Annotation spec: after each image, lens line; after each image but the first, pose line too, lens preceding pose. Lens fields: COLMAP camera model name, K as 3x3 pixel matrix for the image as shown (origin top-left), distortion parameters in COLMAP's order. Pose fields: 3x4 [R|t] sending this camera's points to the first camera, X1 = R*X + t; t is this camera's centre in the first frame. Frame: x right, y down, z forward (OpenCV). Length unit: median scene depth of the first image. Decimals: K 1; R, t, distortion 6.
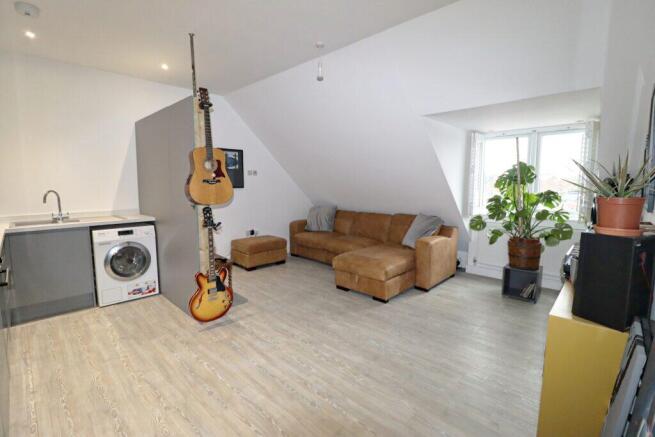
lens RADIAL K [[300.9, 0, 327.0], [0, 300.9, 215.3], [0, 0, 1]] dist [0.000306, -0.012019]
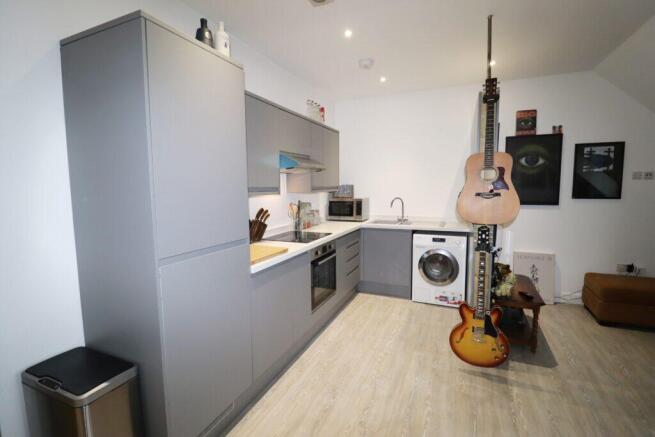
lens RADIAL K [[300.9, 0, 327.0], [0, 300.9, 215.3], [0, 0, 1]] dist [0.000306, -0.012019]
pose [[0.353467, 0.085637, -0.931519, 0.168653], [-0.090491, 0.994261, 0.057068, -0.054679], [0.931060, 0.064122, 0.359187, 0.268677]]
